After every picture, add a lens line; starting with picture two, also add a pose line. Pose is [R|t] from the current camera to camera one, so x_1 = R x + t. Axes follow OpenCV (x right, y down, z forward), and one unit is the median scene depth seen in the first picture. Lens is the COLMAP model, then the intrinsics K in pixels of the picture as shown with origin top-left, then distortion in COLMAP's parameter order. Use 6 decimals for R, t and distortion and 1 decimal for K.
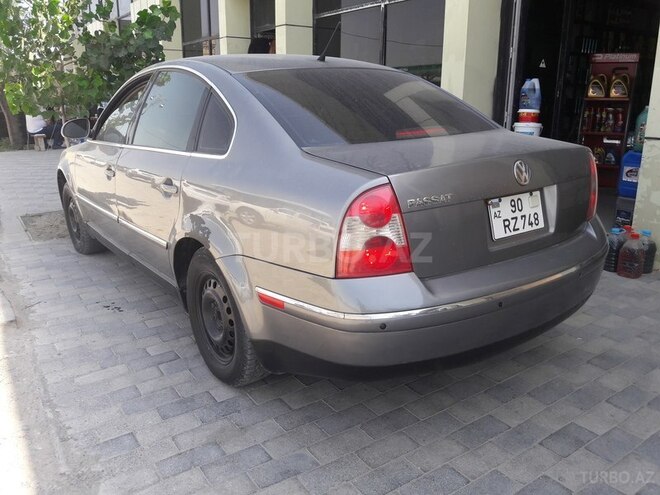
lens RADIAL K [[533.3, 0, 333.8], [0, 533.3, 258.5], [0, 0, 1]] dist [0.031210, -0.073681]
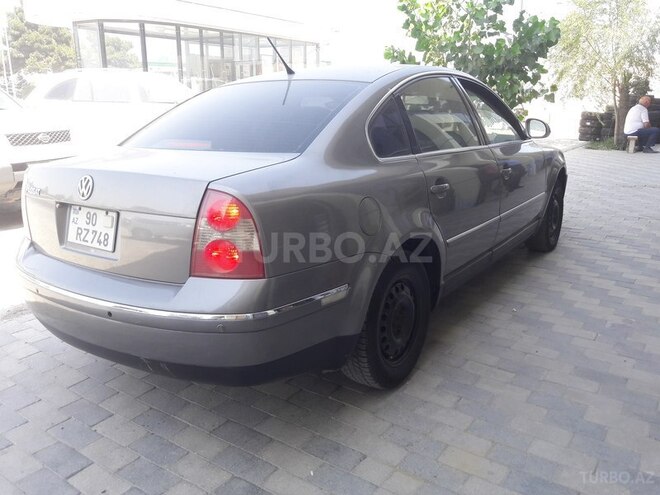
lens RADIAL K [[533.3, 0, 333.8], [0, 533.3, 258.5], [0, 0, 1]] dist [0.031210, -0.073681]
pose [[0.345629, 0.275061, -0.897152, 1.427179], [-0.273218, 0.944149, 0.184213, -0.339561], [0.897715, 0.181449, 0.401477, 1.004007]]
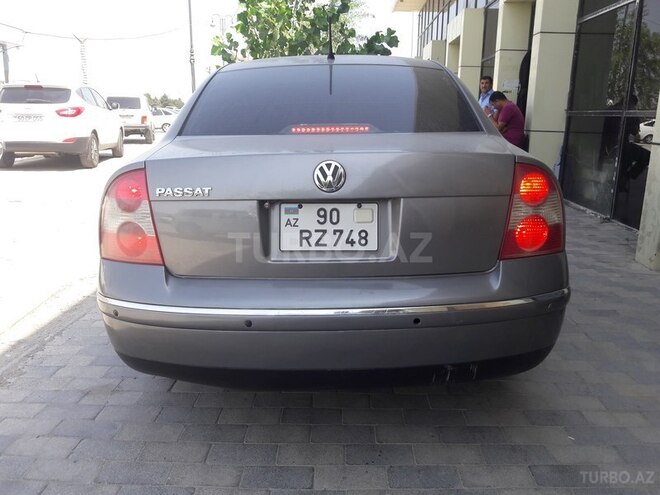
lens RADIAL K [[544.8, 0, 337.4], [0, 544.8, 246.4], [0, 0, 1]] dist [0.029290, -0.087350]
pose [[0.811772, 0.149805, -0.564433, 0.820014], [-0.182863, 0.983136, -0.002063, -0.053643], [0.554606, 0.104889, 0.825476, 0.316962]]
